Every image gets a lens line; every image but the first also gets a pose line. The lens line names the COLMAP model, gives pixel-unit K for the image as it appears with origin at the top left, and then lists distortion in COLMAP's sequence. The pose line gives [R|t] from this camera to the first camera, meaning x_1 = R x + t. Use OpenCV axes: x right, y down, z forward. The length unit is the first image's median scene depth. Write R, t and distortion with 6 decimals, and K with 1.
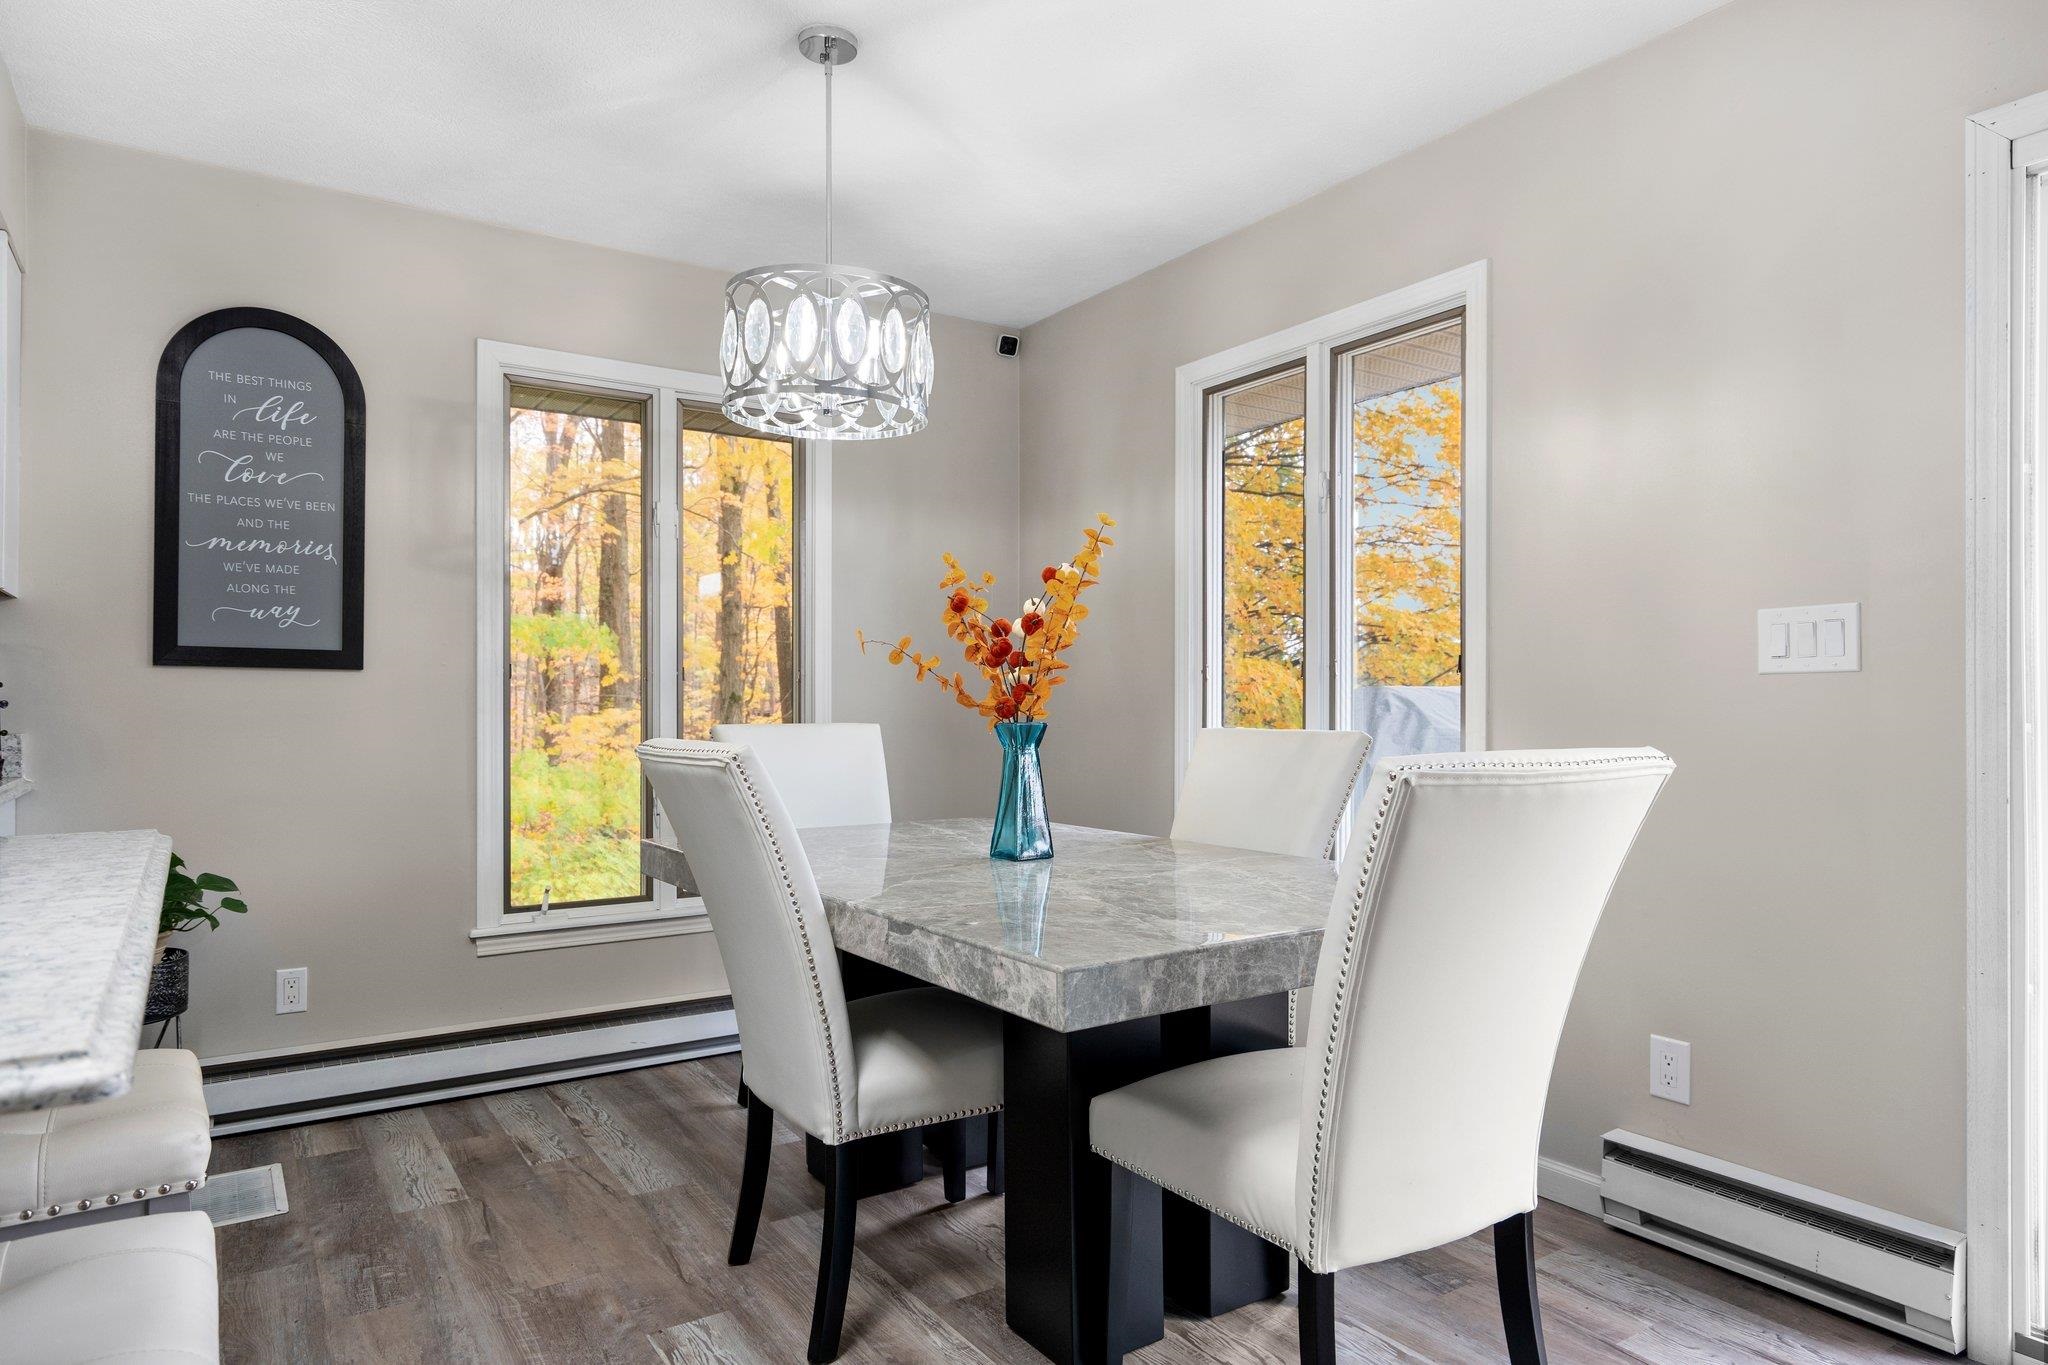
lens RADIAL K [[1209.4, 0, 1012.2], [0, 1209.4, 699.6], [0, 0, 1]] dist [0.004280, 0.003862]
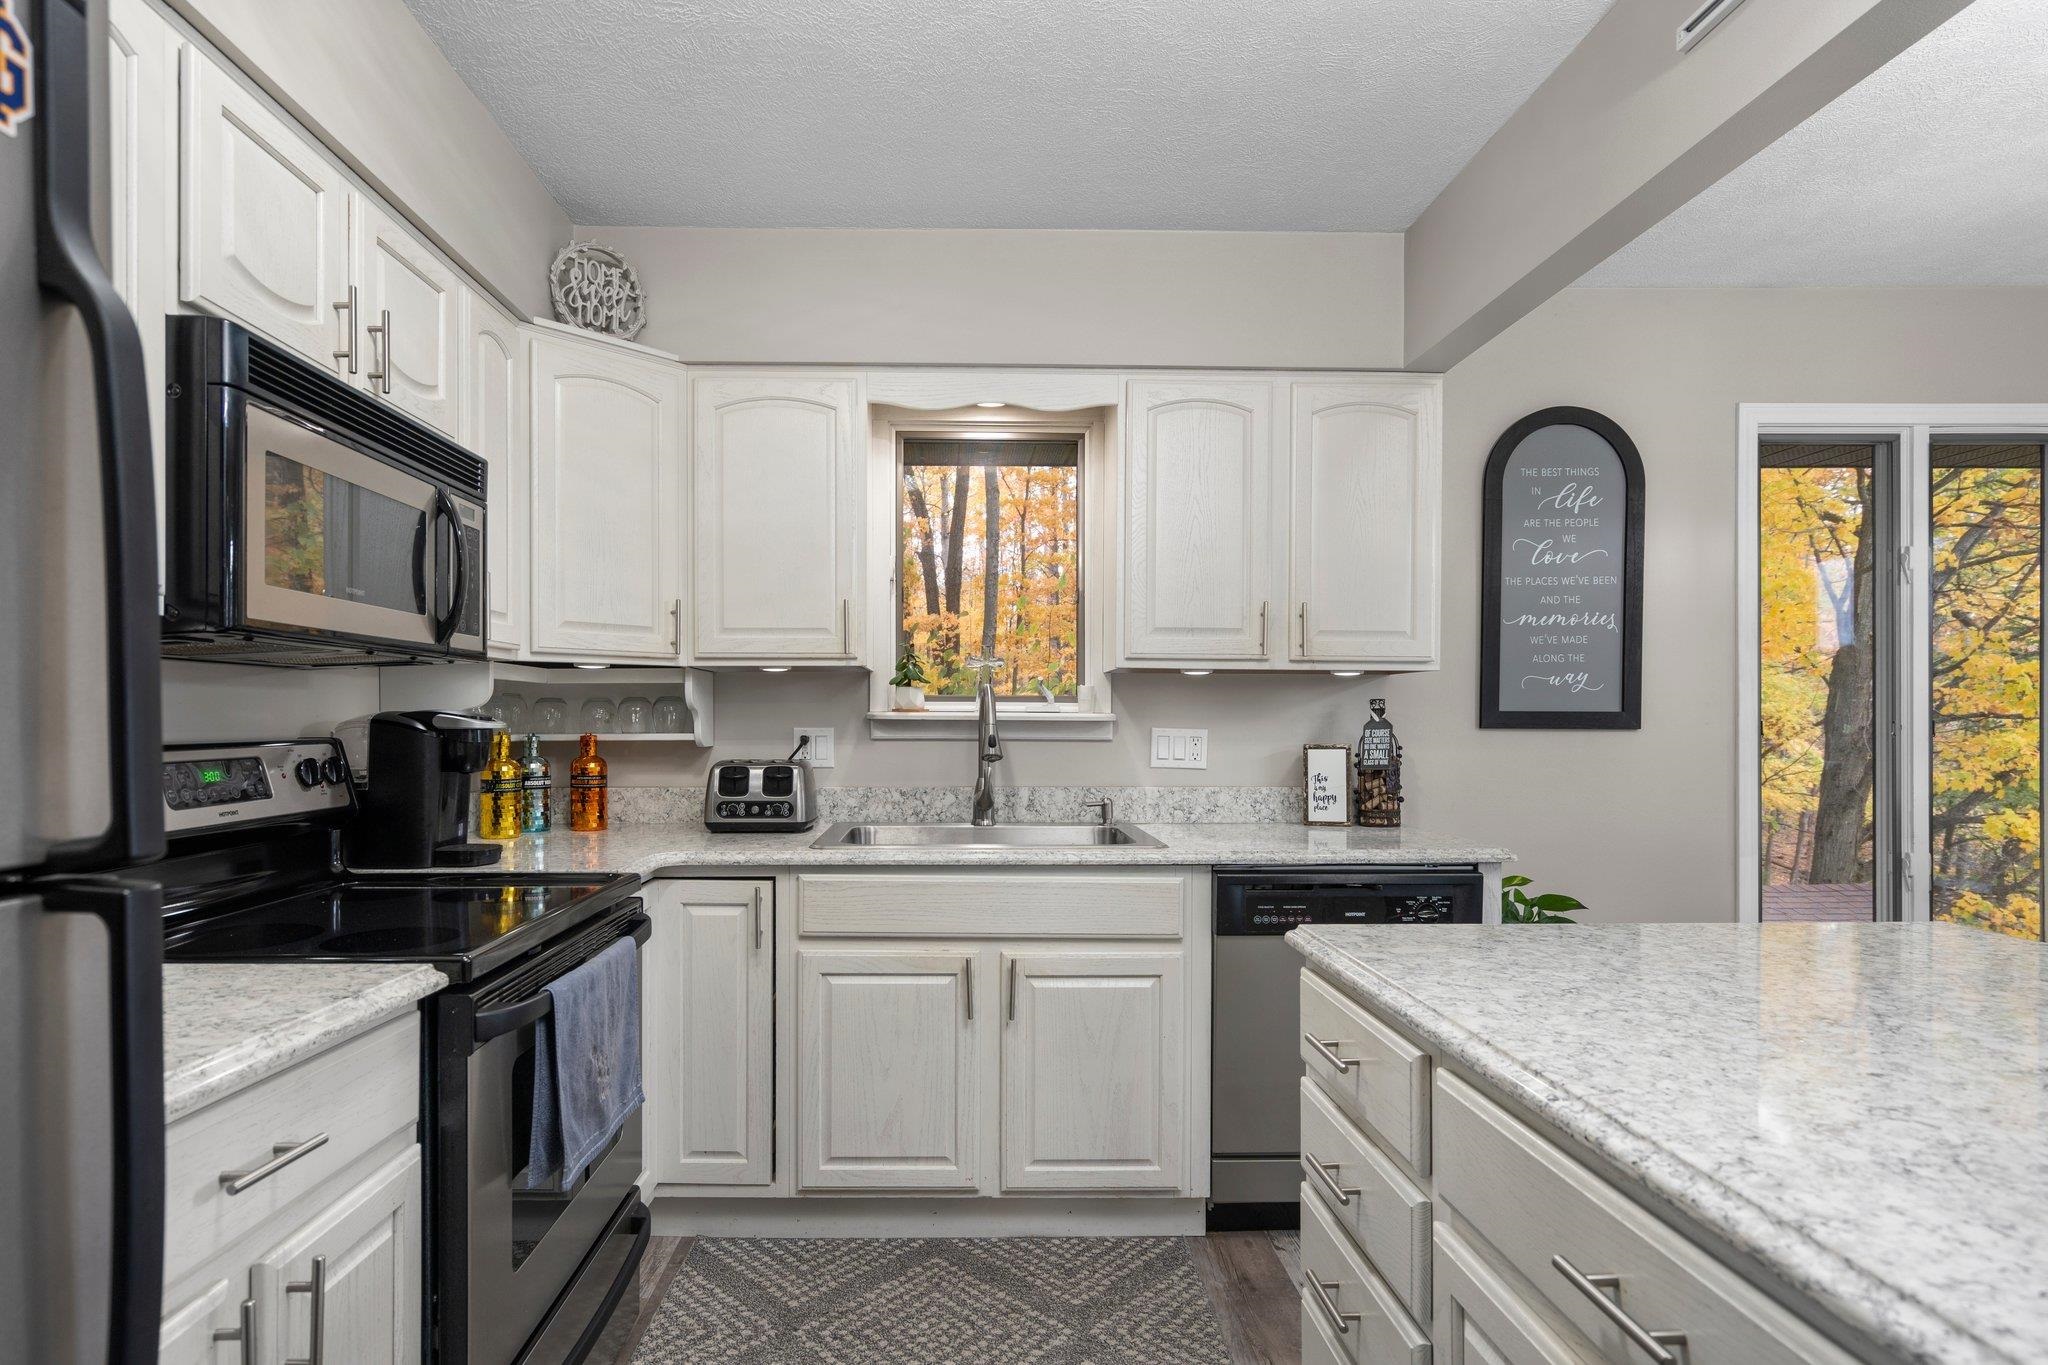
lens RADIAL K [[1056.2, 0, 974.0], [0, 1056.2, 721.9], [0, 0, 1]] dist [0.001653, 0.001809]
pose [[0.833505, 0.002536, -0.552506, -0.529254], [0.000560, 0.999985, 0.005434, -0.038118], [0.552511, -0.004839, 0.833491, -0.110083]]
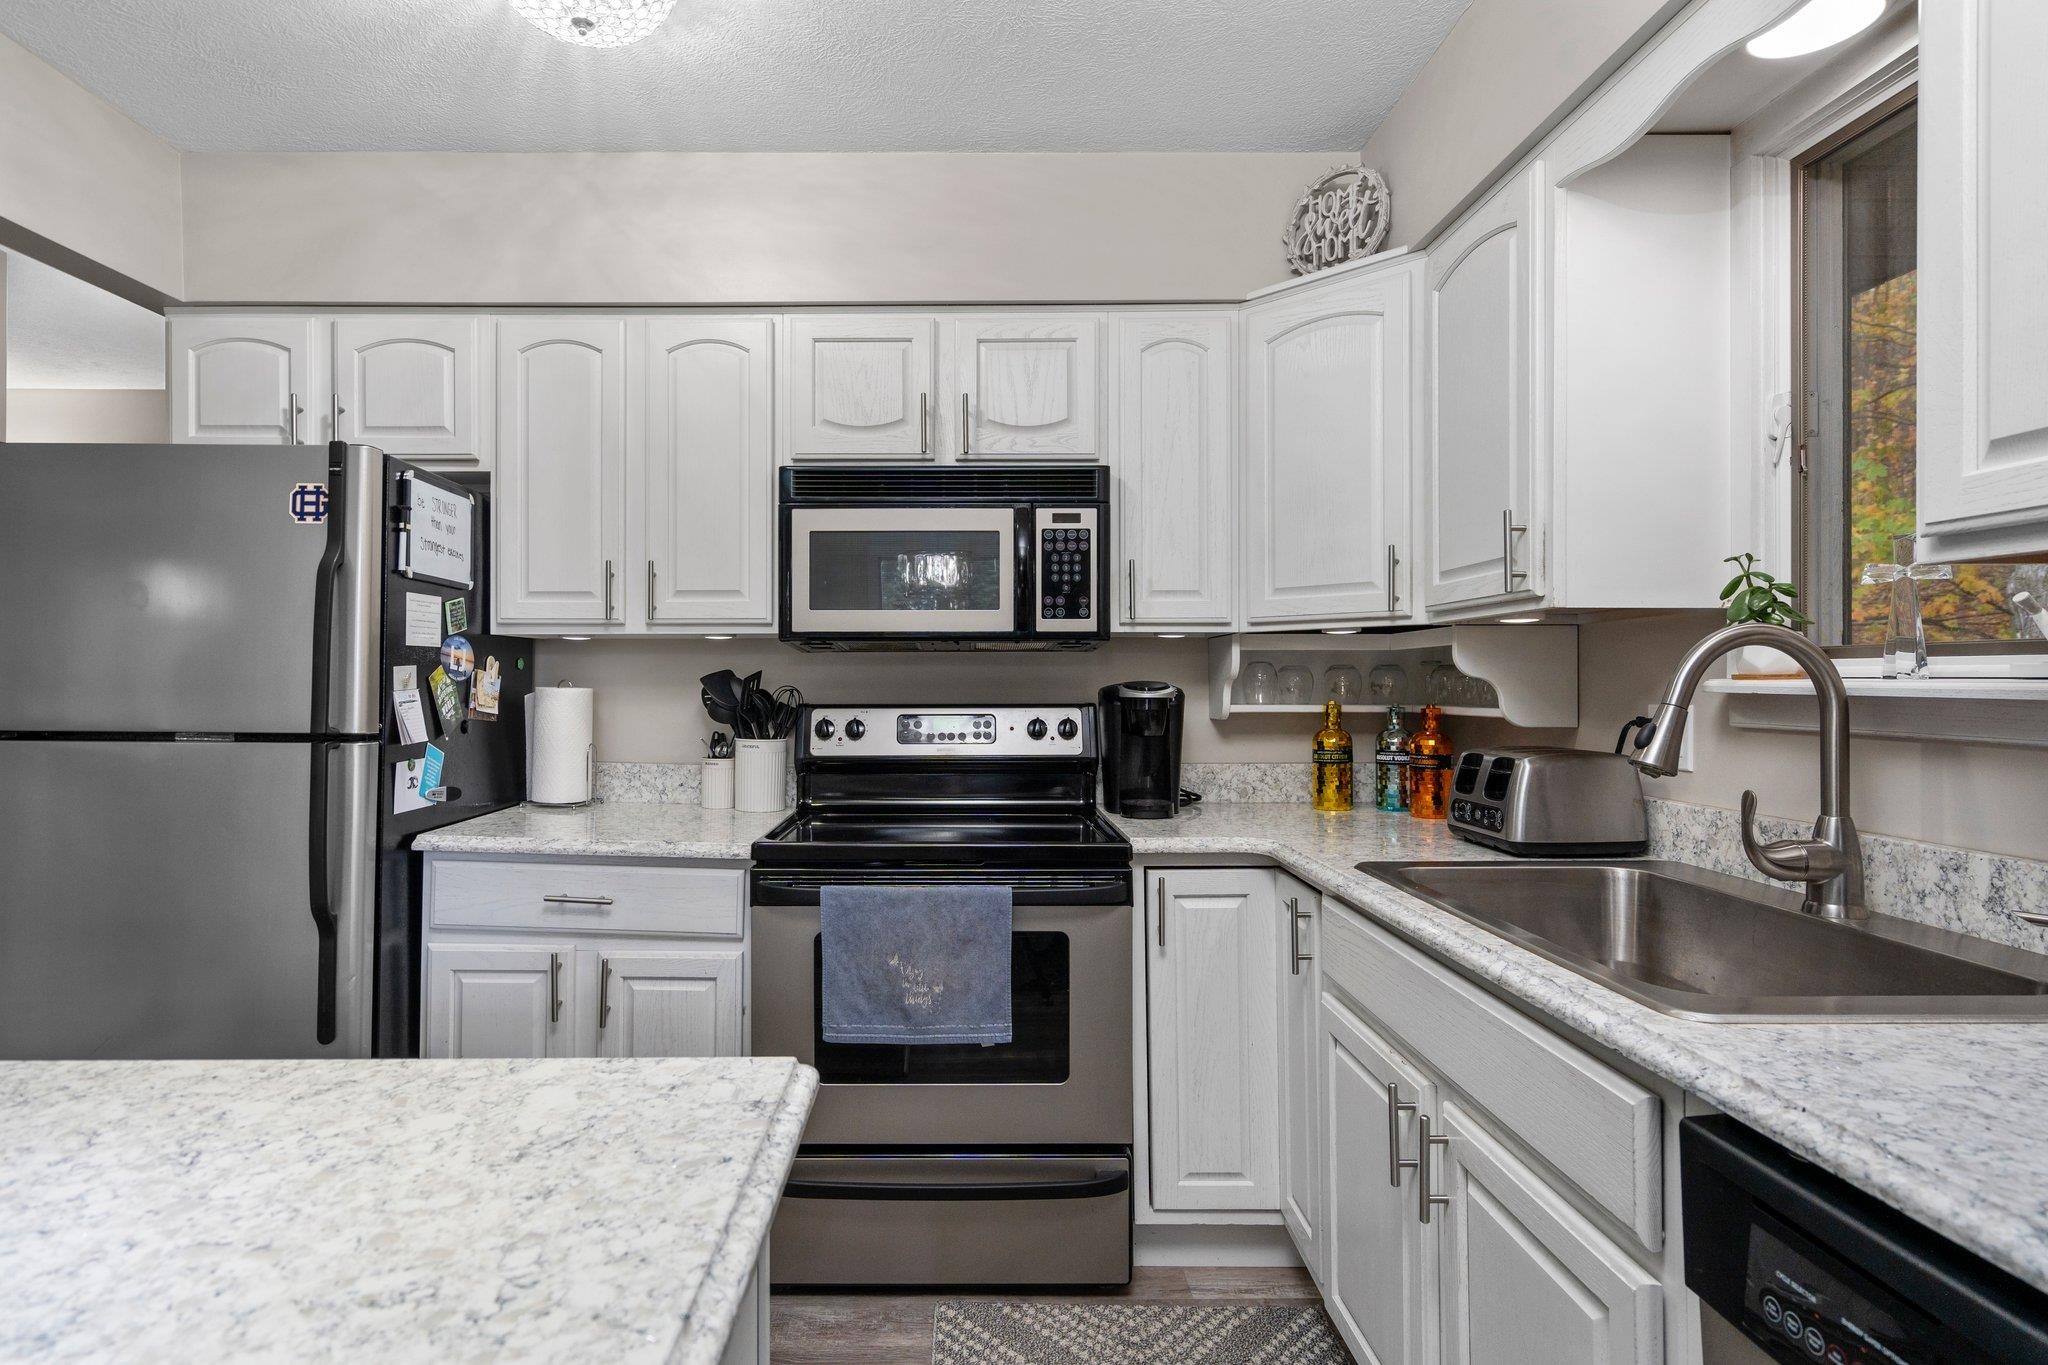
lens RADIAL K [[1056.2, 0, 977.0], [0, 1056.2, 679.3], [0, 0, 1]] dist [0.001653, 0.001809]
pose [[-0.558438, -0.001513, -0.829545, -0.463485], [0.002751, 0.999989, -0.003675, -0.041129], [0.829542, -0.004335, -0.558427, 0.617230]]
